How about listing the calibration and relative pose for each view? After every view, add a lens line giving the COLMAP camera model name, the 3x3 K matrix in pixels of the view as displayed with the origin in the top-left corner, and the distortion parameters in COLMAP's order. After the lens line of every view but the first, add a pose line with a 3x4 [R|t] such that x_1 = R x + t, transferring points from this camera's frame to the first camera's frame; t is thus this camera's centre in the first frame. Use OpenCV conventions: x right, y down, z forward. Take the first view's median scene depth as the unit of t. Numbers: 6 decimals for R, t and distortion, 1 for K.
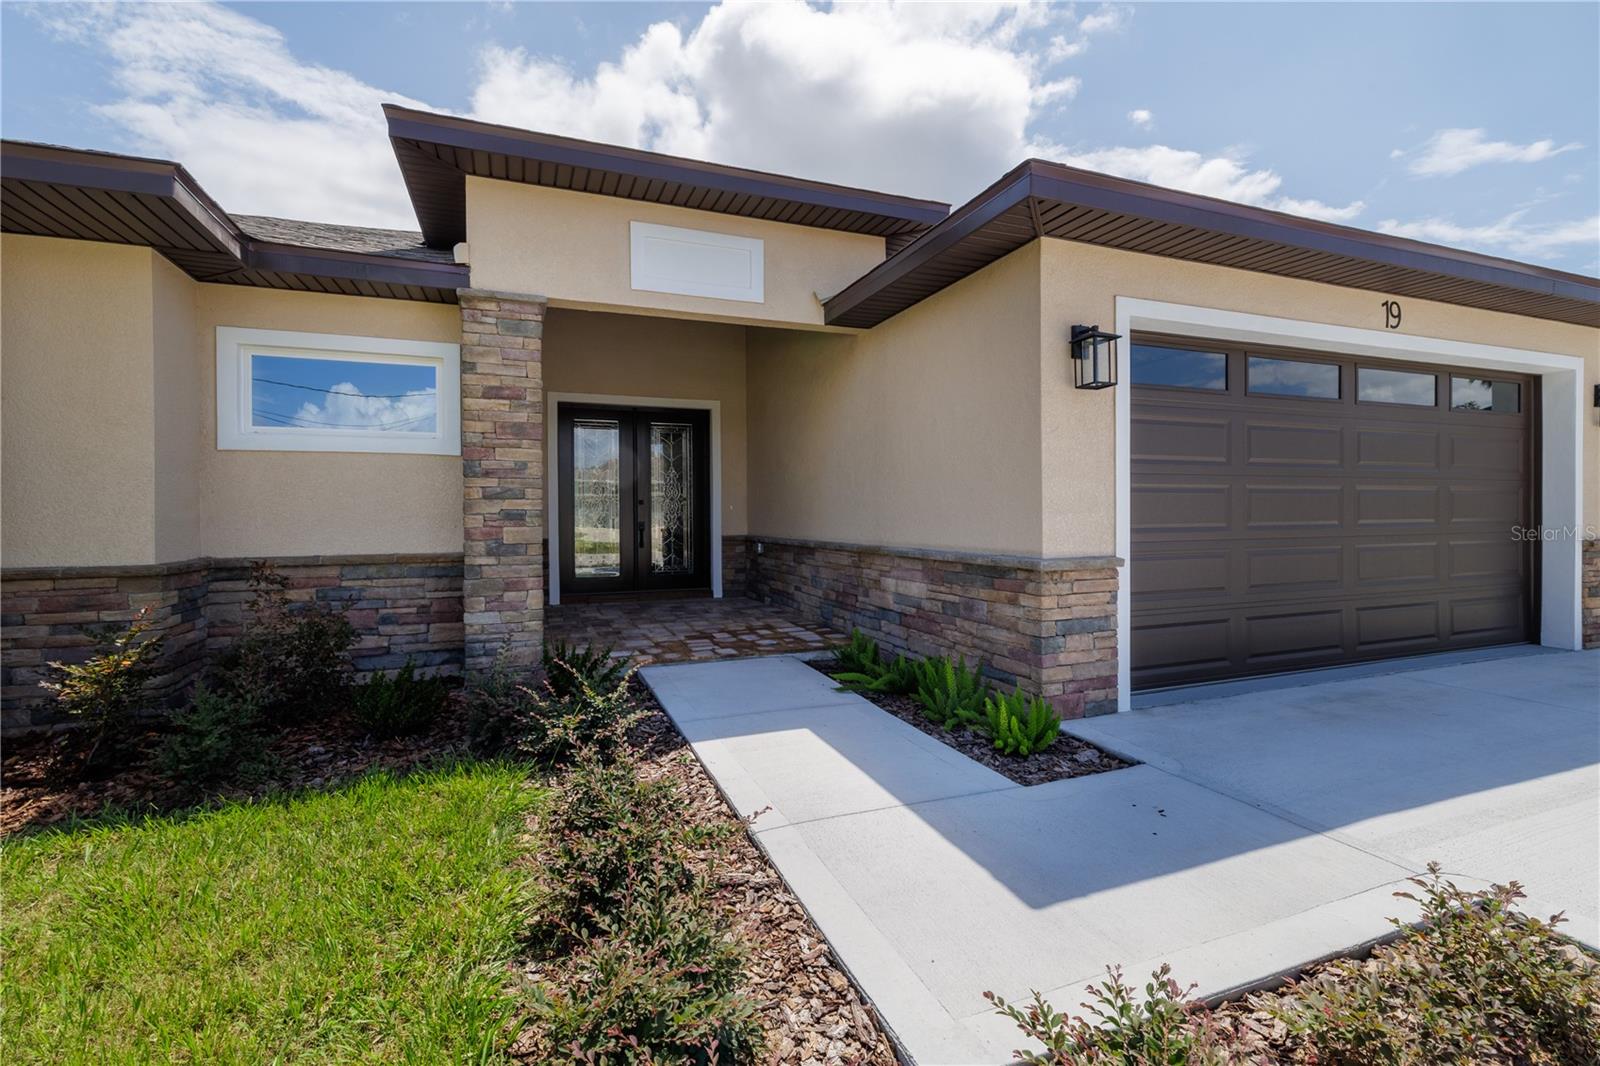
lens RADIAL K [[751.8, 0, 801.0], [0, 751.8, 523.4], [0, 0, 1]] dist [-0.006956, -0.000130]
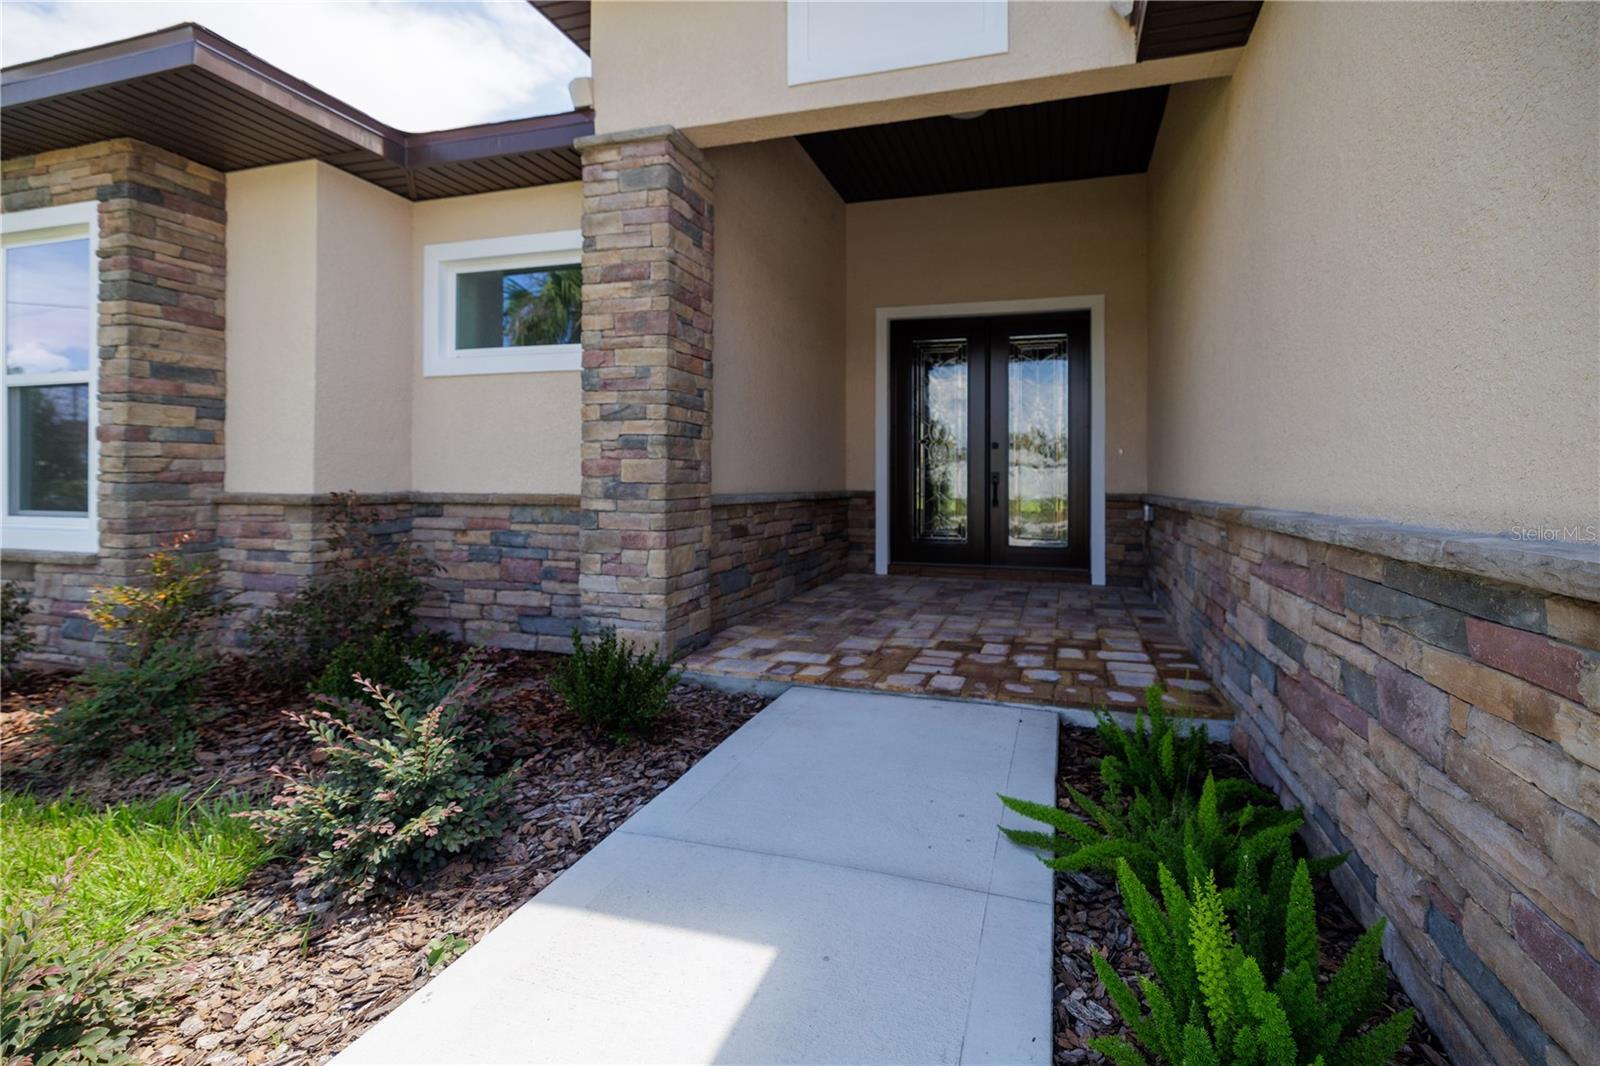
lens RADIAL K [[751.8, 0, 844.9], [0, 751.8, 479.0], [0, 0, 1]] dist [-0.006956, -0.000130]
pose [[0.793535, 0.011328, -0.608419, 0.210716], [-0.022020, 0.999706, -0.010107, 0.026519], [0.608126, 0.021417, 0.793552, 0.561291]]
